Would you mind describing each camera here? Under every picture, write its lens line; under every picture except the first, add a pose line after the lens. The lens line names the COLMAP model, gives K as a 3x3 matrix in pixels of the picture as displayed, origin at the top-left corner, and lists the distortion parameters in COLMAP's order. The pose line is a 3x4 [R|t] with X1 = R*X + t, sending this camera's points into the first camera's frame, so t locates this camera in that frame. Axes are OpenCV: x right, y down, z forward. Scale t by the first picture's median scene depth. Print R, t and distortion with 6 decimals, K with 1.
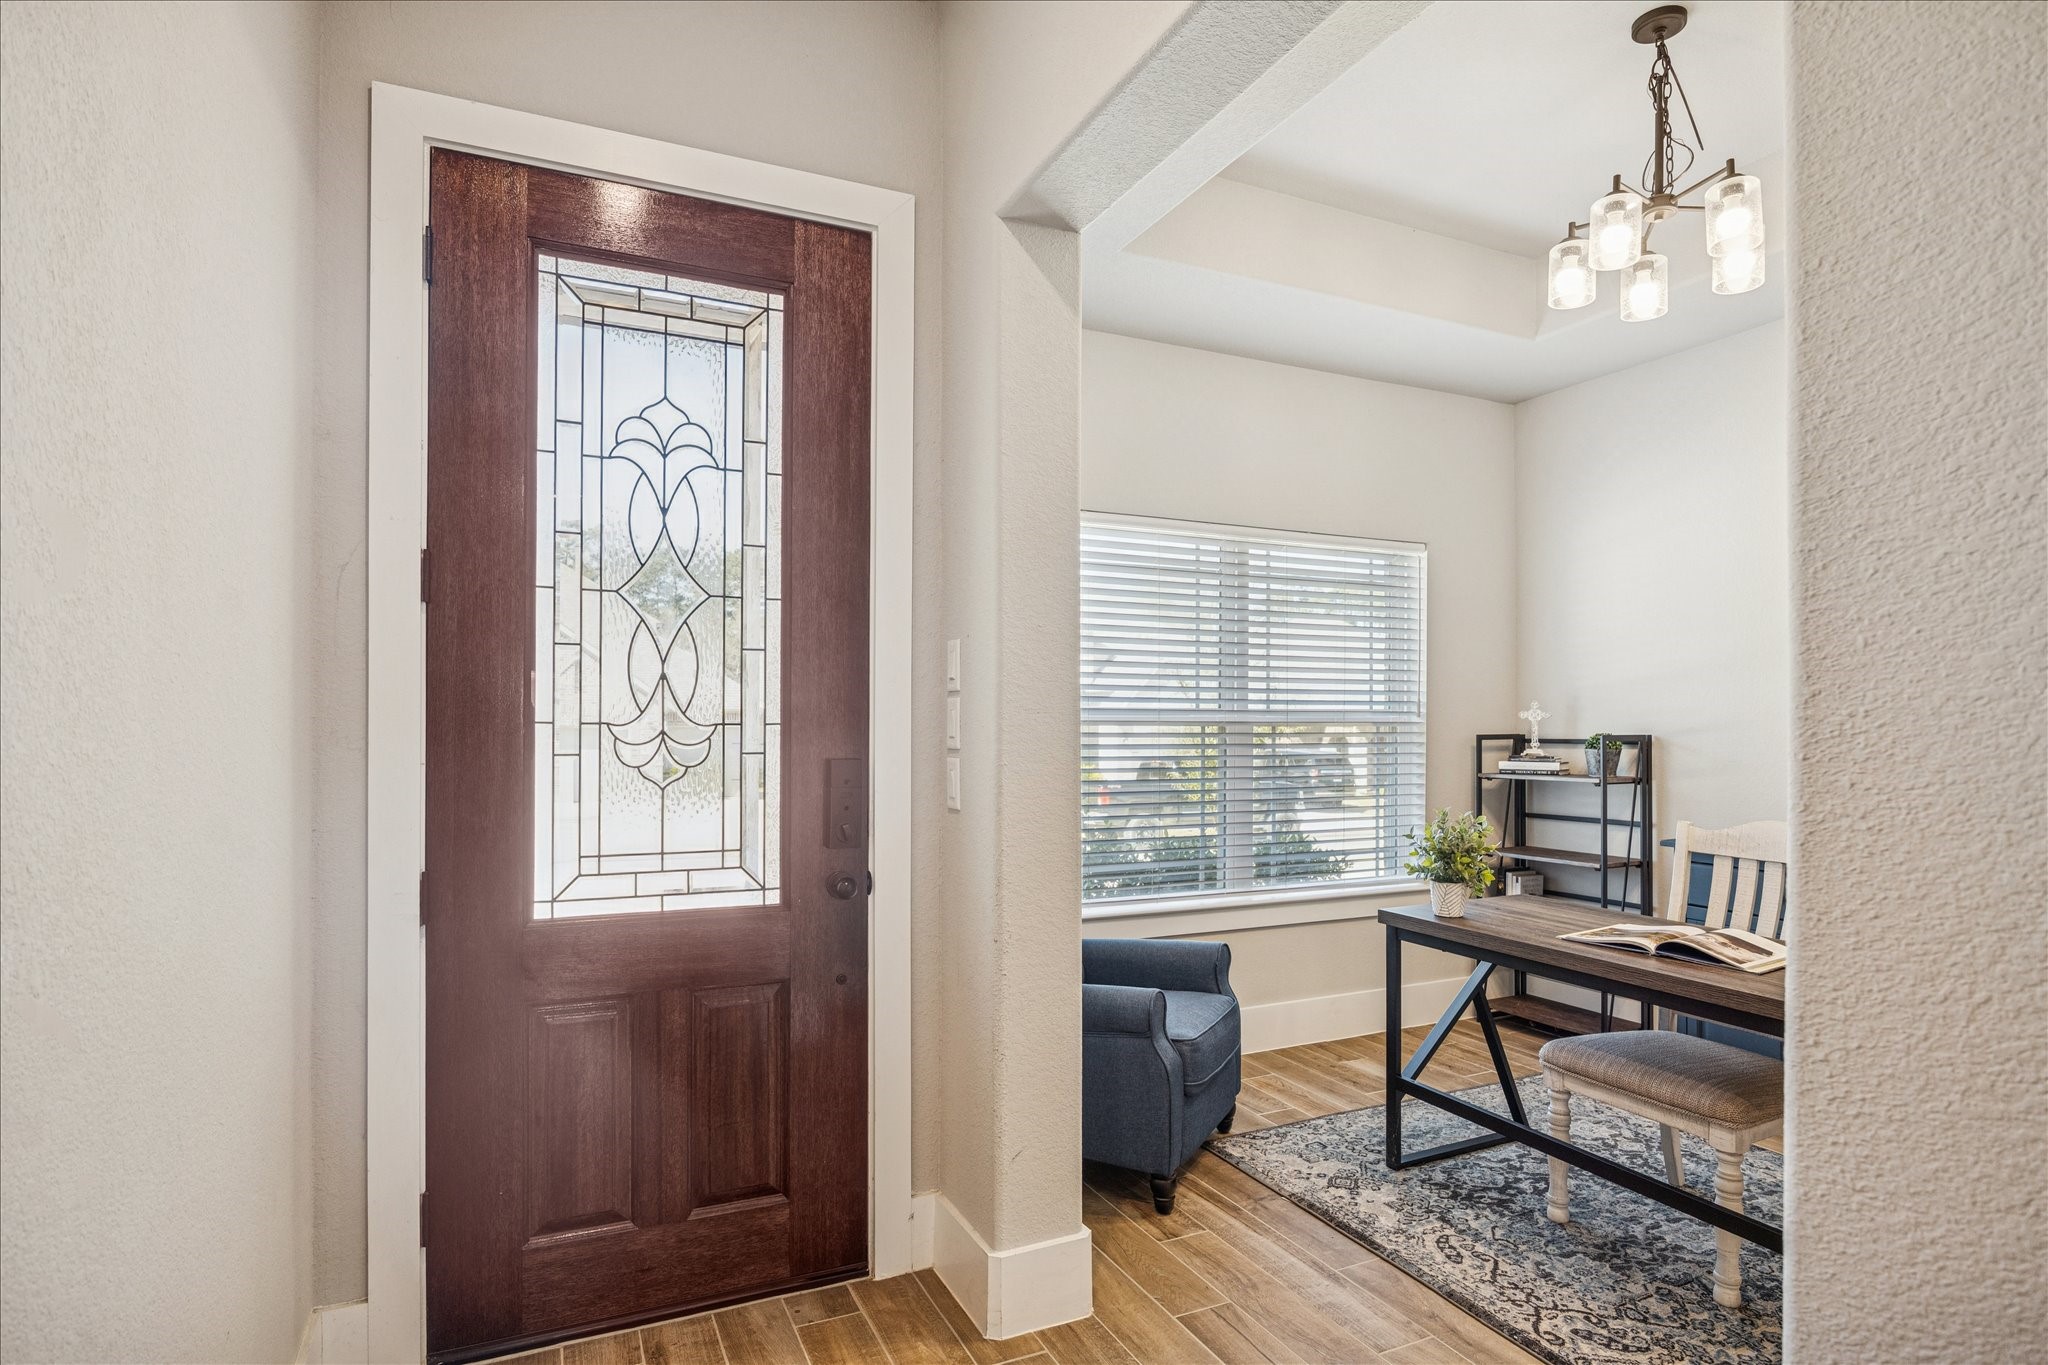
lens RADIAL K [[983.5, 0, 974.4], [0, 983.5, 717.1], [0, 0, 1]] dist [-0.009387, 0.000489]
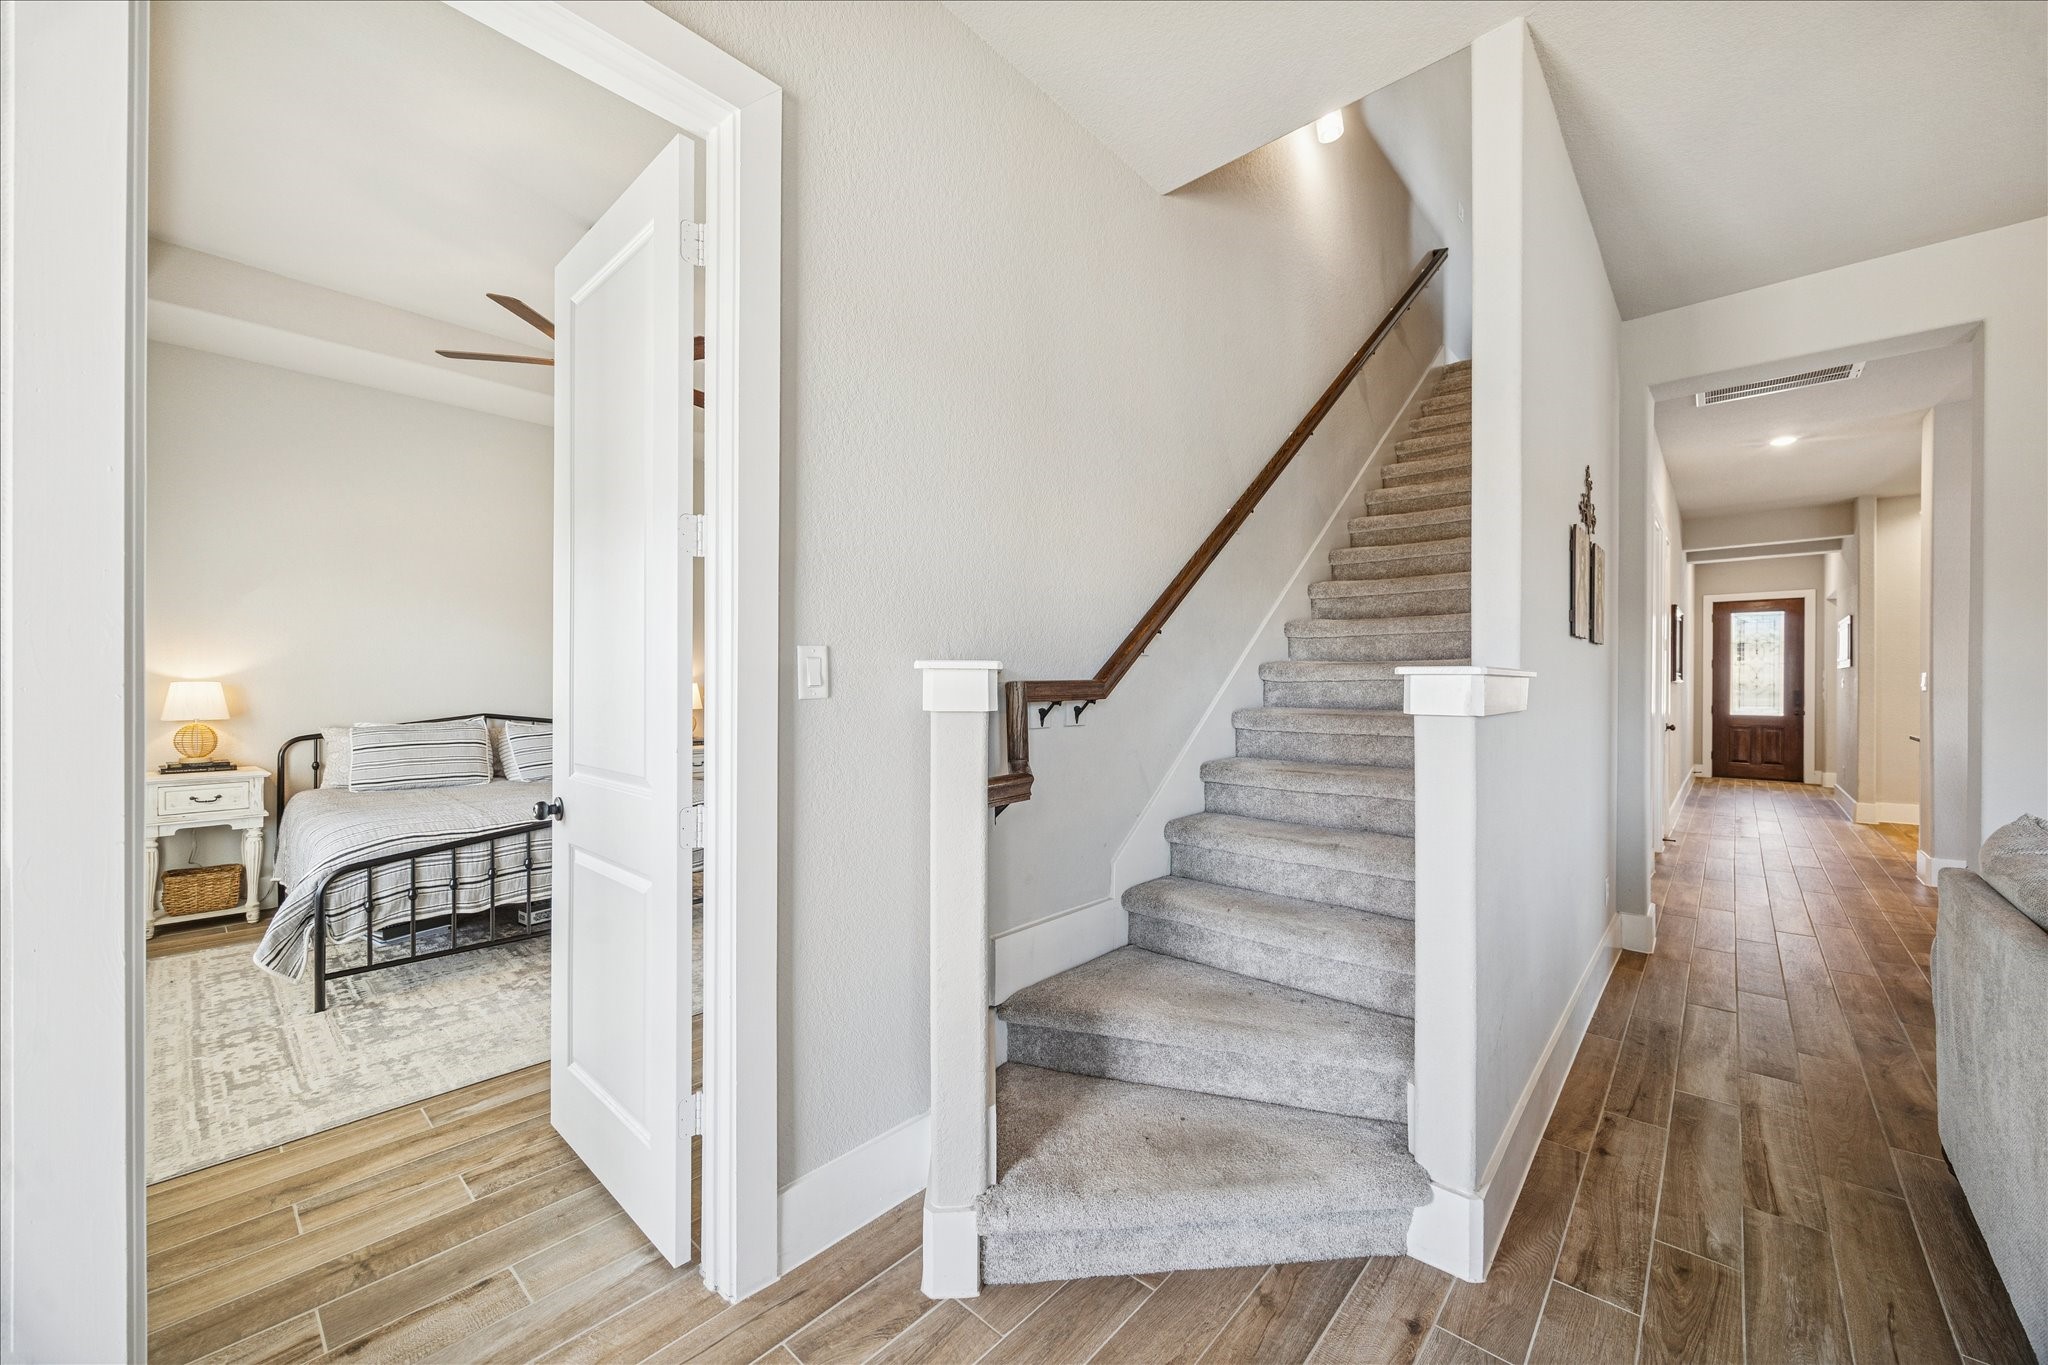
lens RADIAL K [[785.9, 0, 1022.3], [0, 785.9, 680.6], [0, 0, 1]] dist [0.001222, -0.000874]
pose [[0.399144, -0.002230, -0.916886, 2.394637], [-0.004798, 0.999978, -0.004521, 0.024672], [0.916876, 0.006204, 0.399125, -5.259414]]
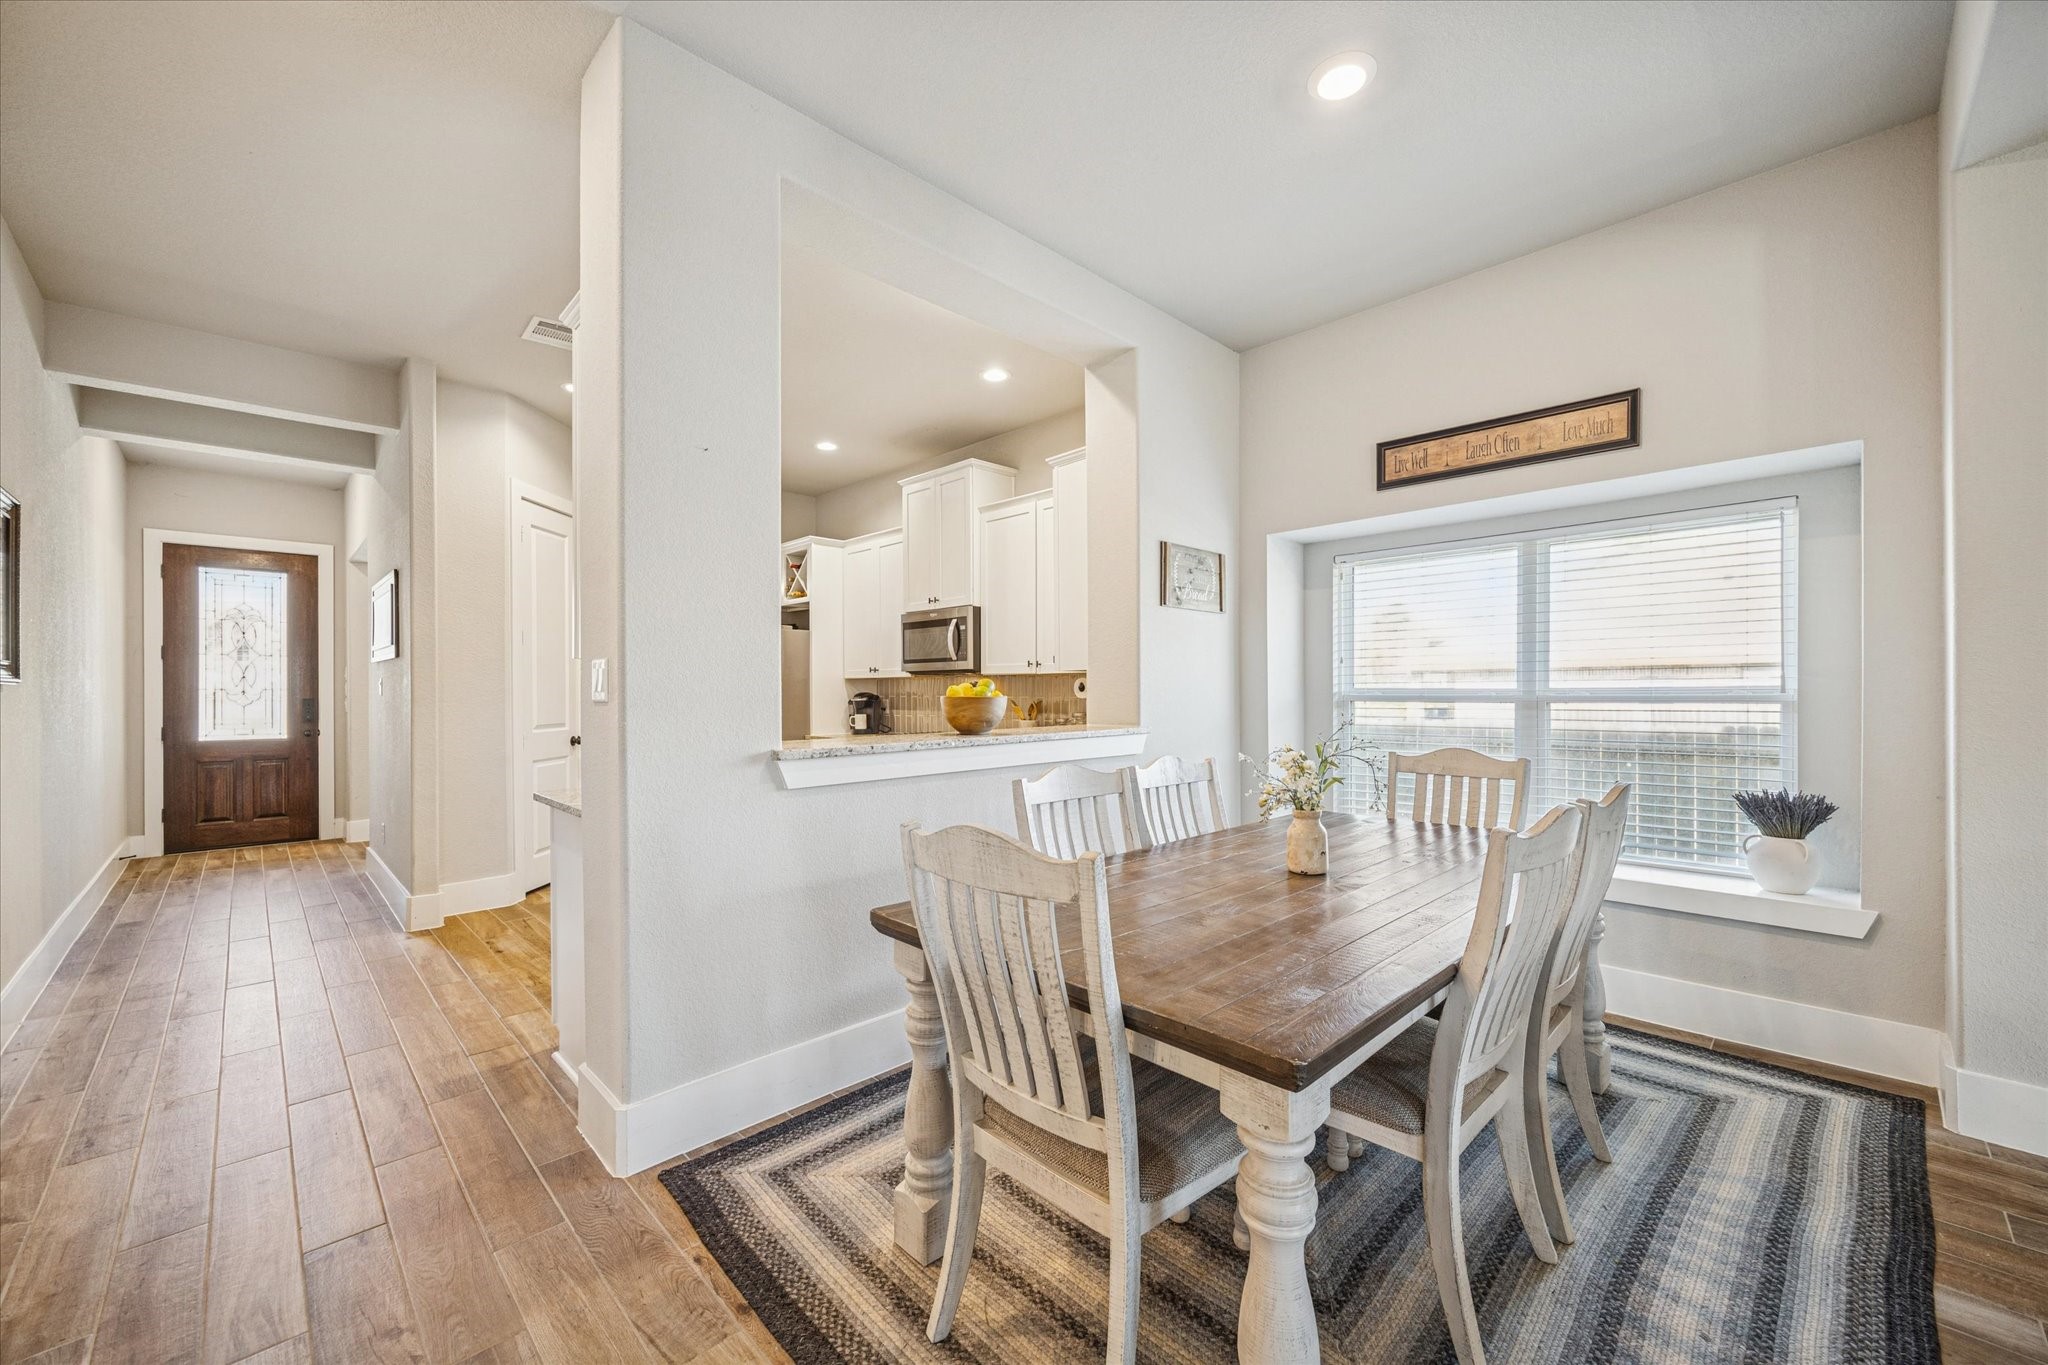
lens RADIAL K [[805.4, 0, 1037.4], [0, 805.4, 690.8], [0, 0, 1]] dist [-0.000041, -0.000829]
pose [[0.937467, -0.005731, 0.348026, 1.462096], [0.004781, 0.999982, 0.003589, 0.014227], [-0.348041, -0.001700, 0.937478, -2.953312]]
